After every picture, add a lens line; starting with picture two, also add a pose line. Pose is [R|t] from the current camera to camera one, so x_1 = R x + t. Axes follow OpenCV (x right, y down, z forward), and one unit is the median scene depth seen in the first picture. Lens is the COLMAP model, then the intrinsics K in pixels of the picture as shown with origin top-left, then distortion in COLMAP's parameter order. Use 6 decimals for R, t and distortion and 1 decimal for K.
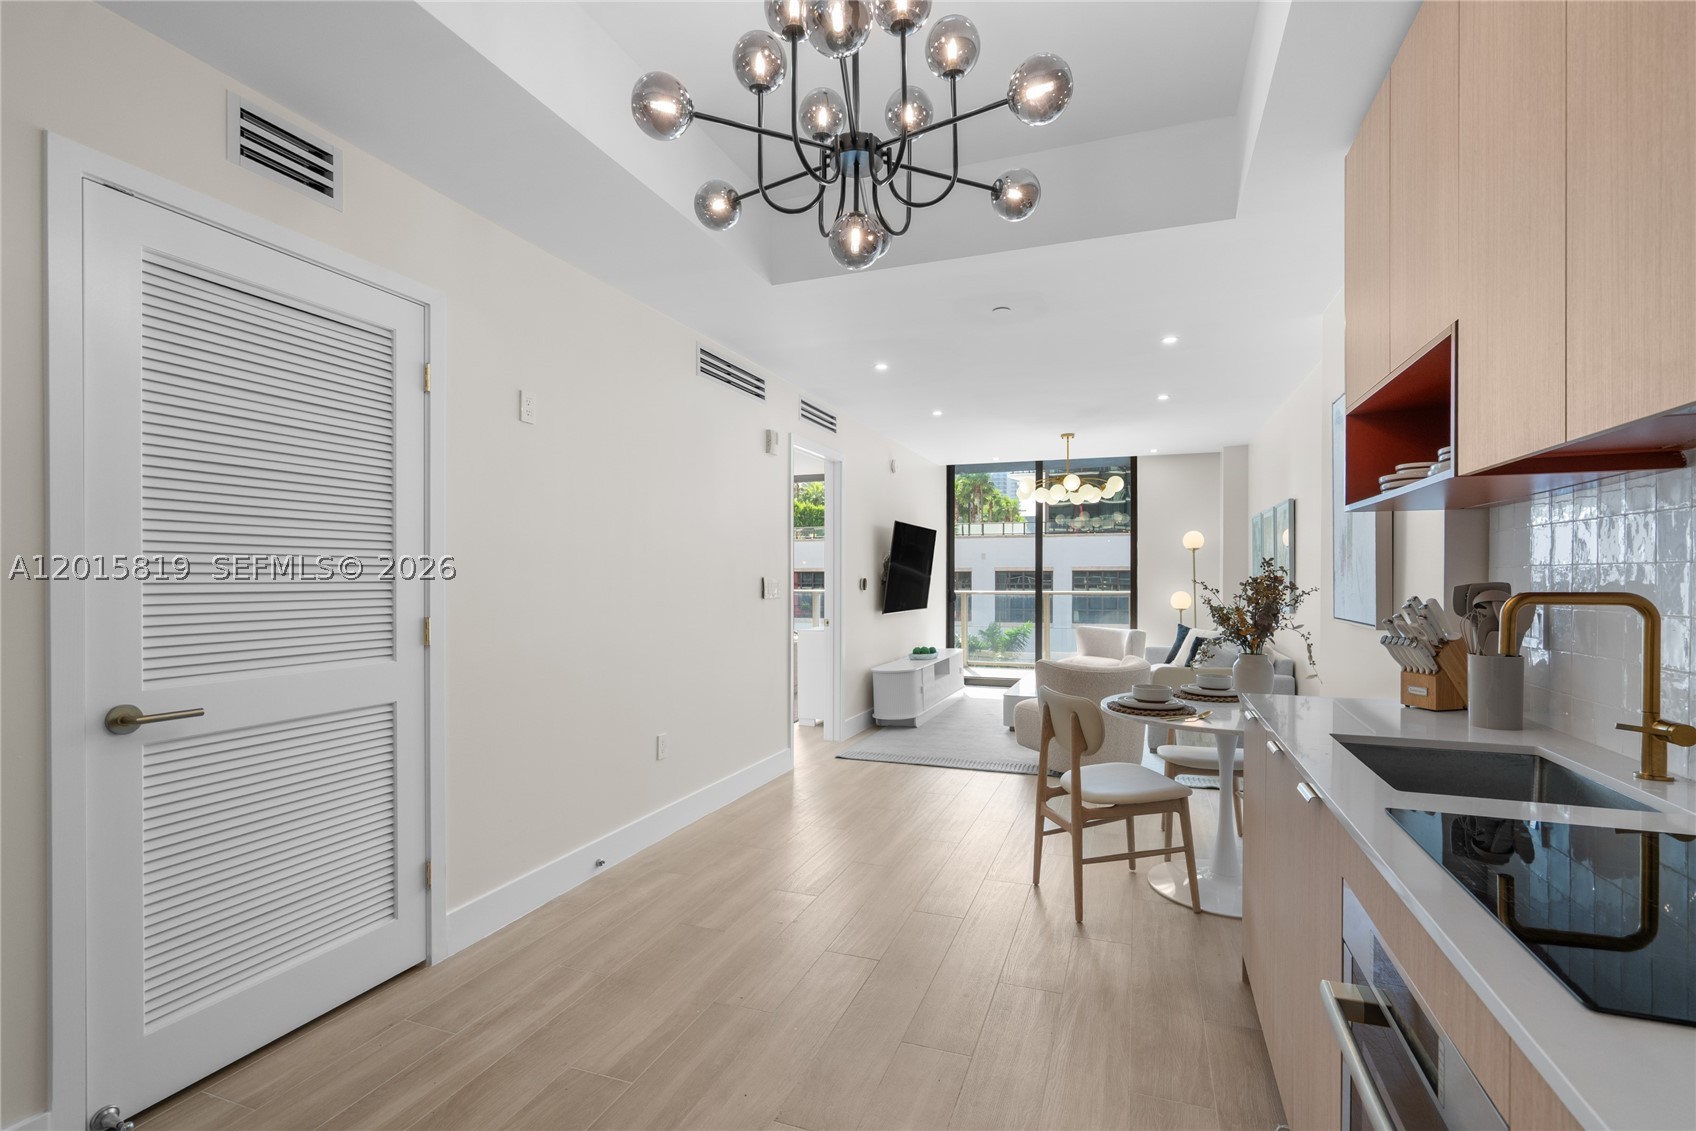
lens RADIAL K [[779.9, 0, 847.8], [0, 779.9, 580.0], [0, 0, 1]] dist [-0.002625, 0.000162]
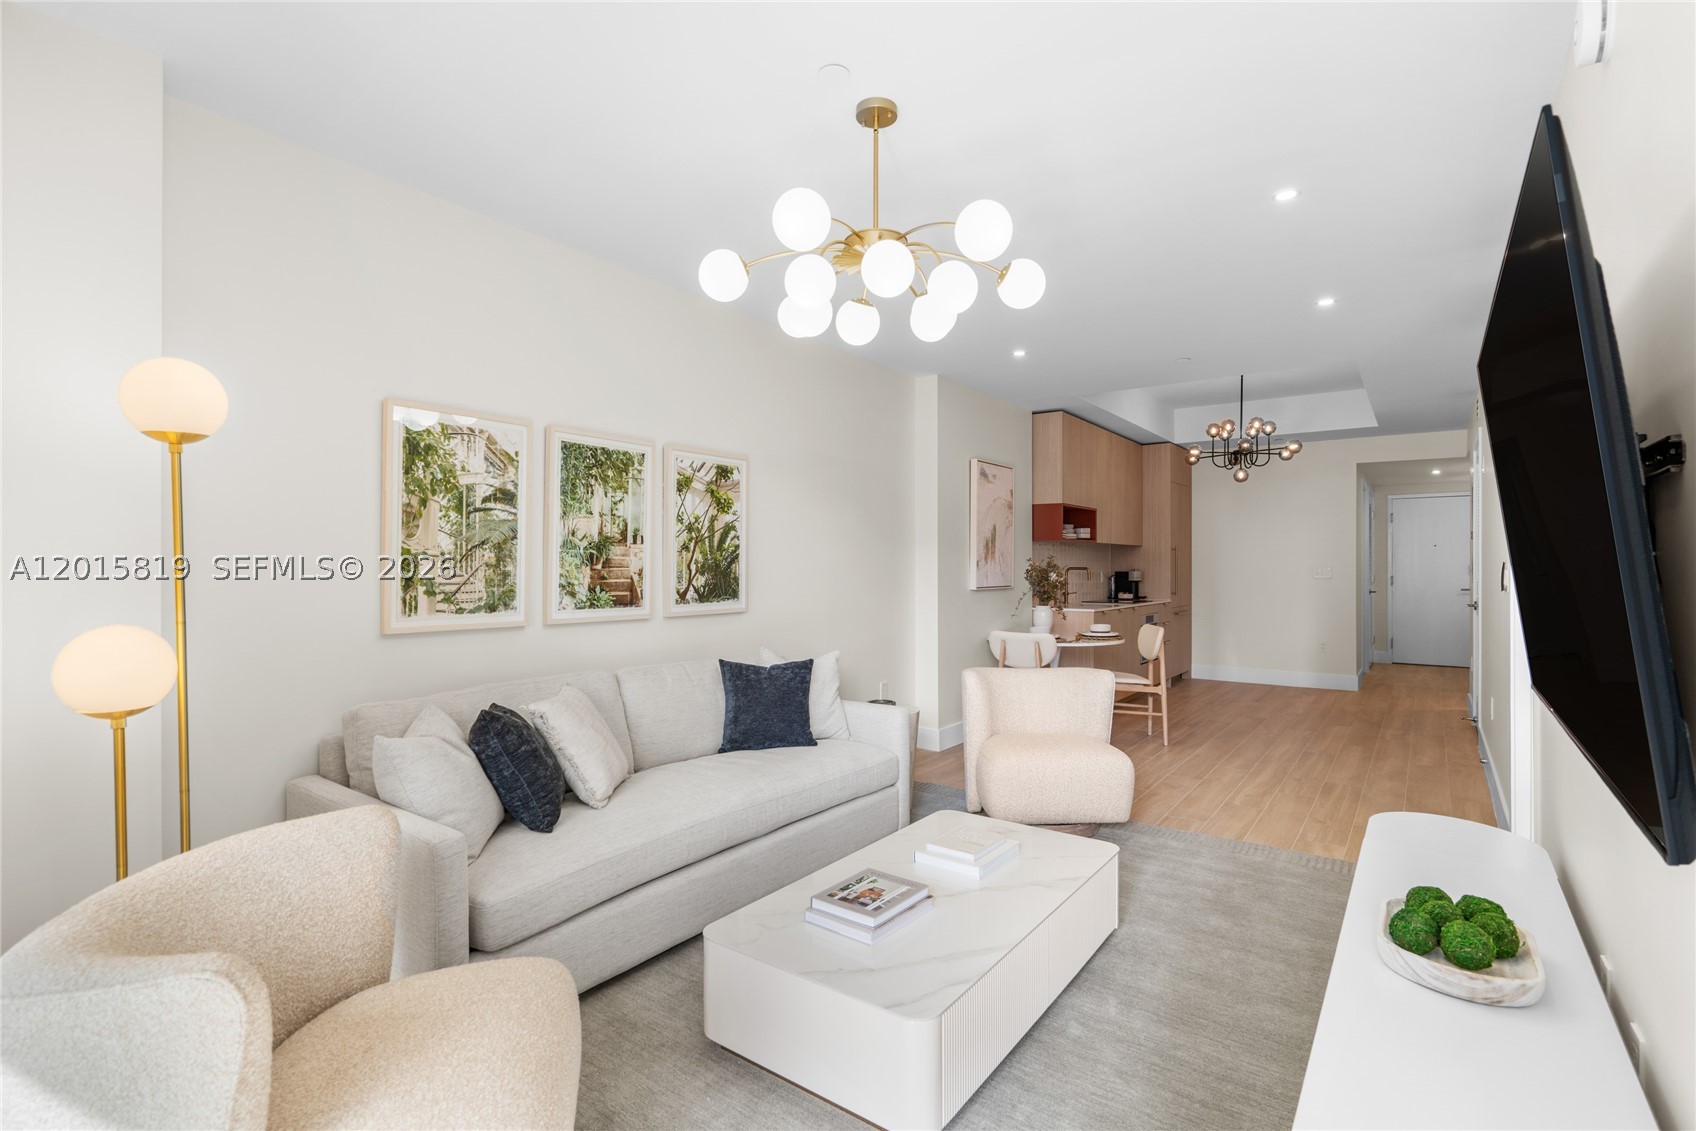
lens RADIAL K [[797.9, 0, 878.4], [0, 797.9, 563.5], [0, 0, 1]] dist [-0.002893, 0.000172]
pose [[-0.971529, 0.000539, 0.236919, 0.207001], [0.000640, 1.000000, 0.000350, -0.002404], [-0.236918, 0.000492, -0.971529, 1.332138]]
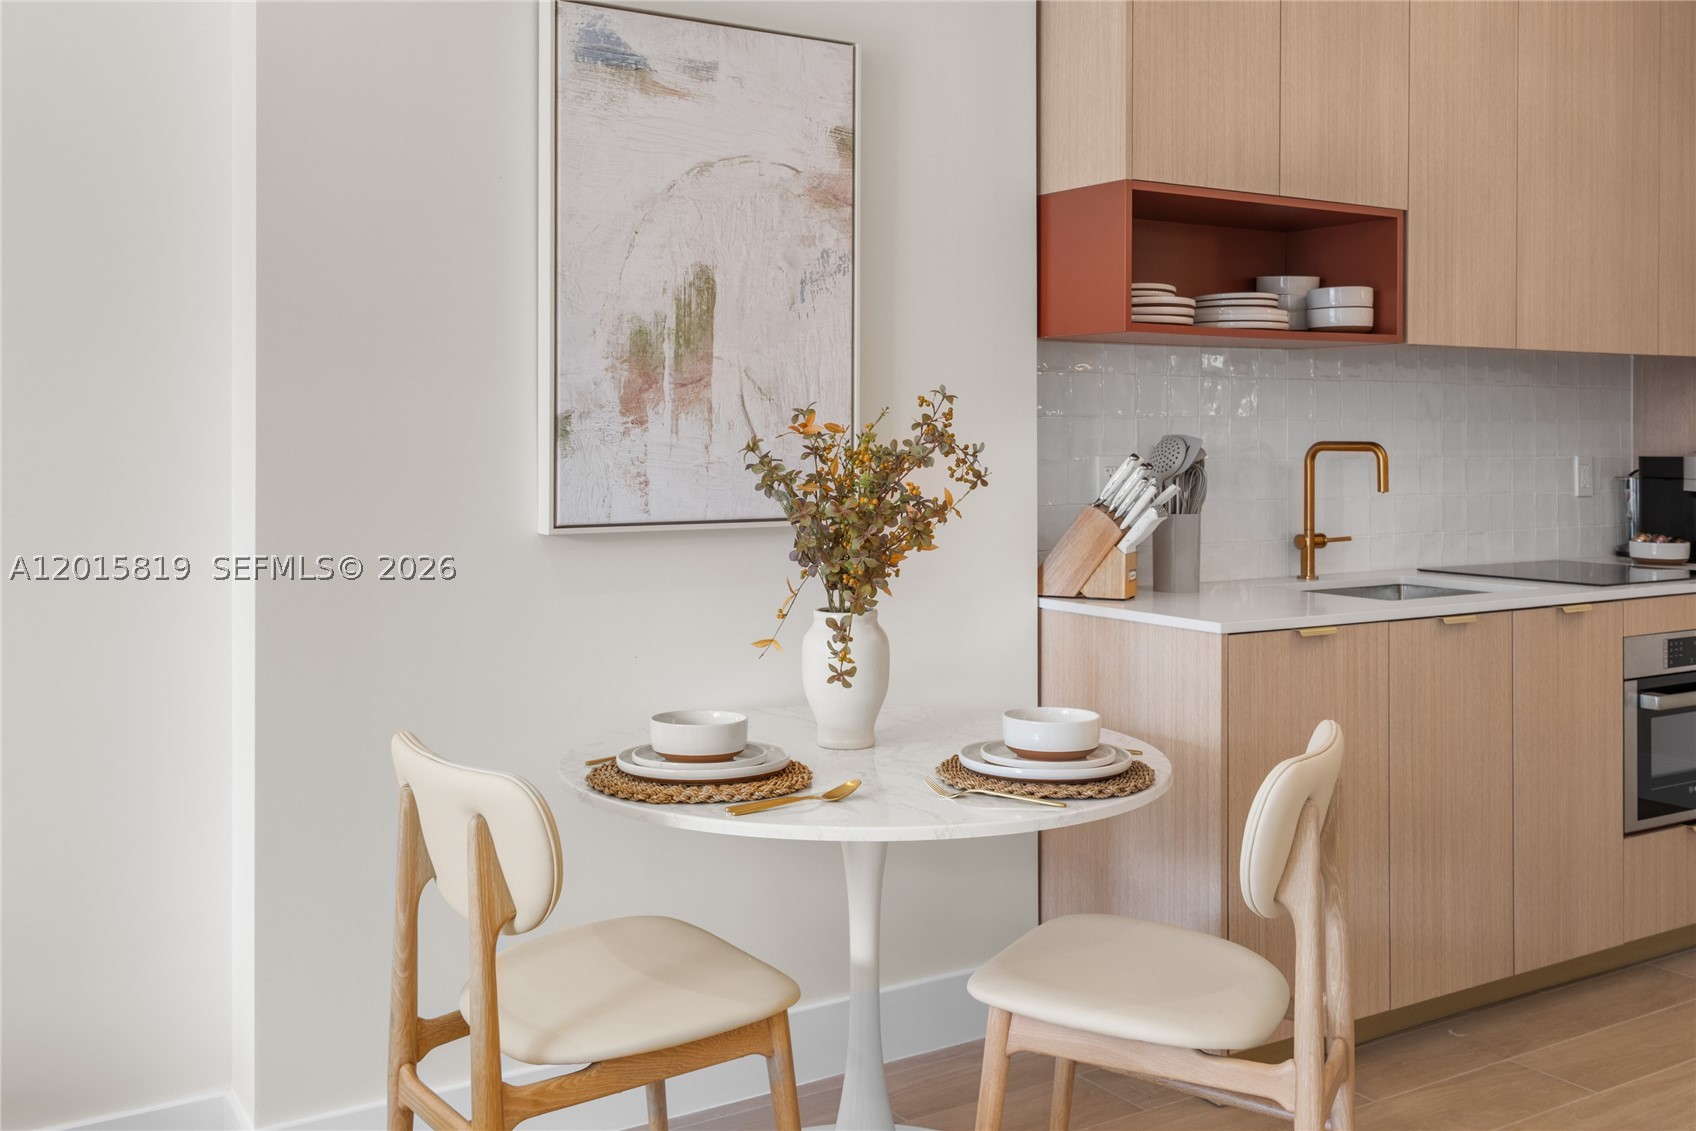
lens RADIAL K [[1605.3, 0, 850.0], [0, 1605.3, 434.8], [0, 0, 1]] dist [-0.003209, 0.007378]
pose [[-0.800040, -0.000515, 0.599946, 0.000470], [0.001544, 0.999995, 0.002917, -0.000845], [-0.599944, 0.003260, -0.800035, 0.771869]]
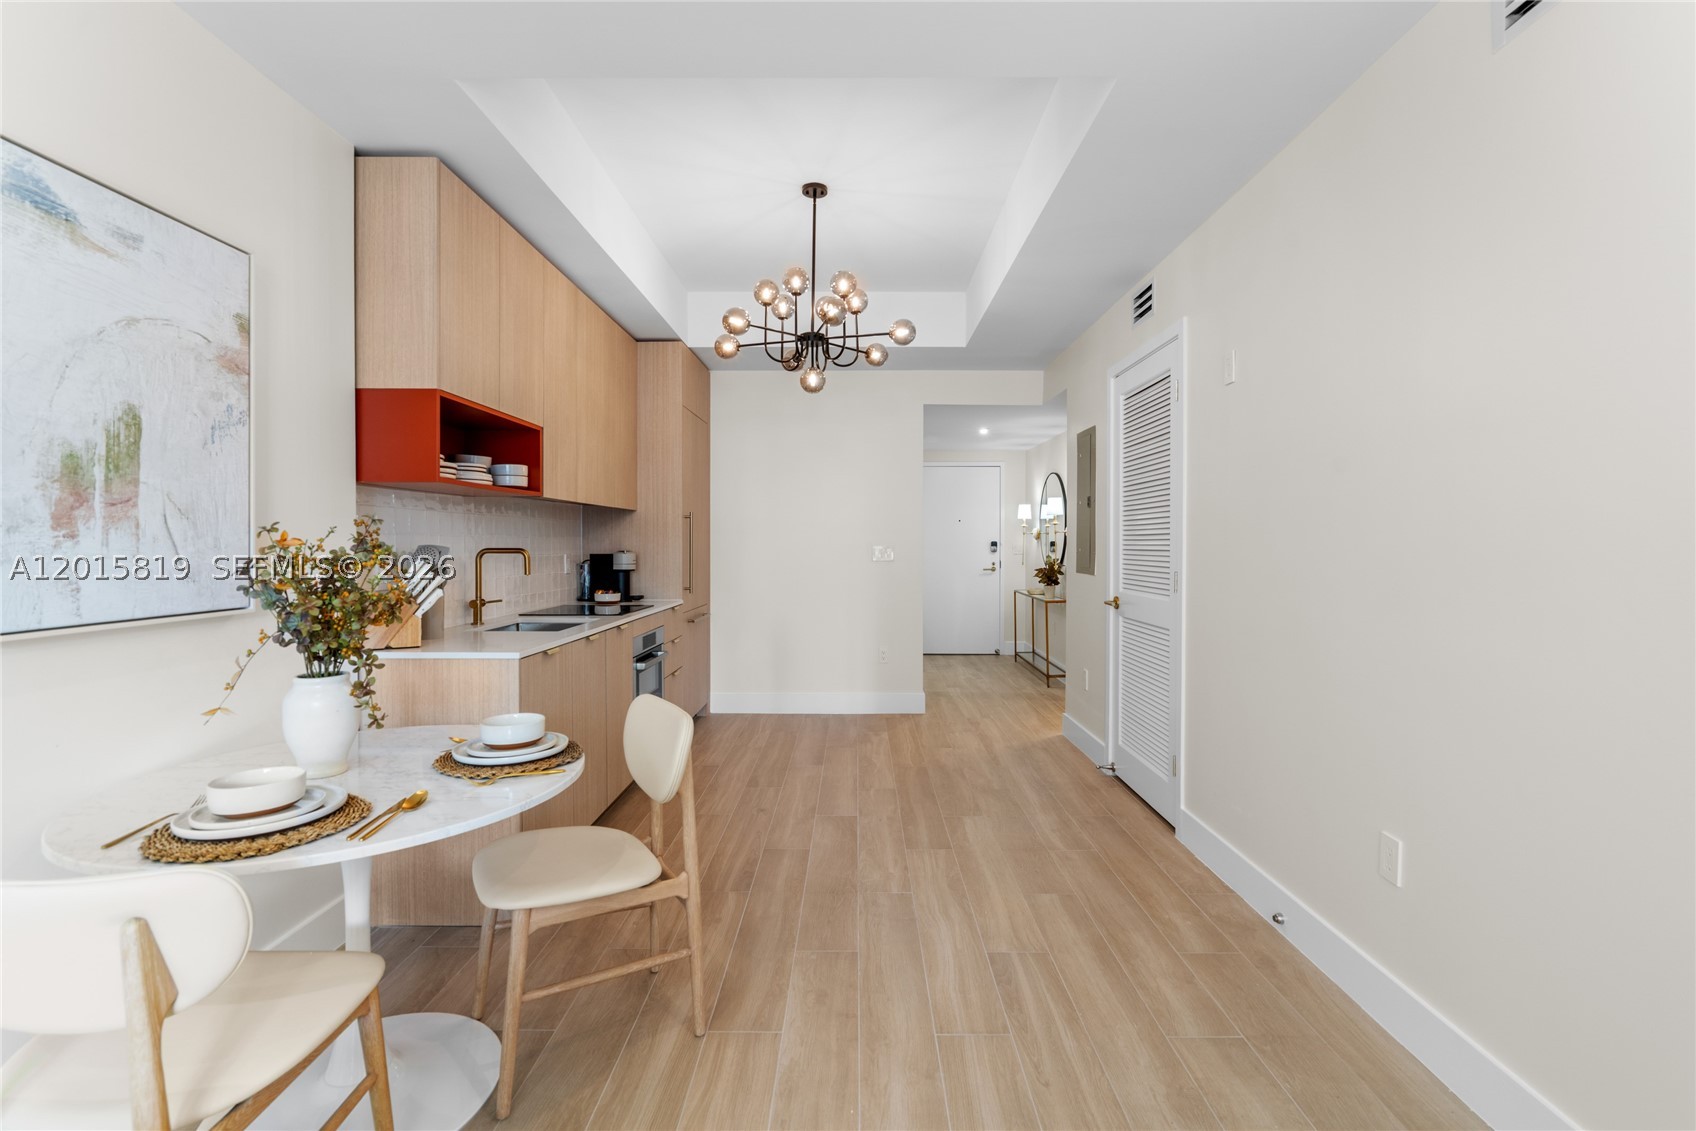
lens RADIAL K [[762.9, 0, 854.2], [0, 762.9, 548.0], [0, 0, 1]] dist [-0.002078, 0.000182]
pose [[-0.937083, 0.002216, -0.349100, 0.159504], [-0.001599, 0.999942, 0.010641, -0.002279], [0.349103, 0.010530, -0.937025, 0.758813]]
